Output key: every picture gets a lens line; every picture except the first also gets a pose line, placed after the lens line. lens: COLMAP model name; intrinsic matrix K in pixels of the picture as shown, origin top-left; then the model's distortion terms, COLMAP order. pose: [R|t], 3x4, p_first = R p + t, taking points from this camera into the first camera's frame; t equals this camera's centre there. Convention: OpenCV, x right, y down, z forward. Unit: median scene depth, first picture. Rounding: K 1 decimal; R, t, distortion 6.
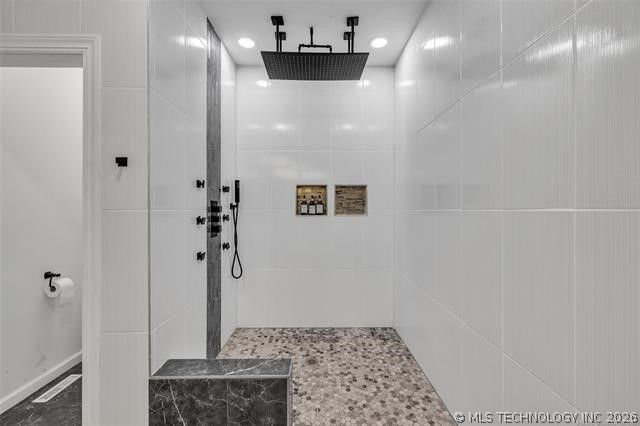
lens RADIAL K [[270.6, 0, 318.7], [0, 270.6, 210.2], [0, 0, 1]] dist [0.002763, -0.000303]
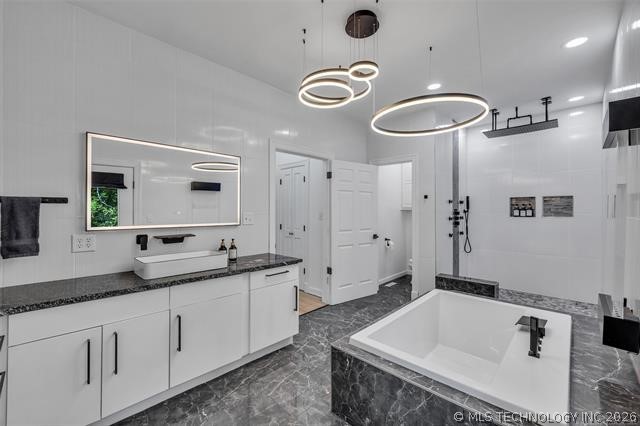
lens RADIAL K [[270.6, 0, 317.2], [0, 270.6, 211.7], [0, 0, 1]] dist [0.002763, -0.000303]
pose [[0.714641, -0.000588, -0.699491, 0.227162], [0.001739, 0.999998, 0.000936, -0.015467], [0.699489, -0.001885, 0.714641, -0.933794]]
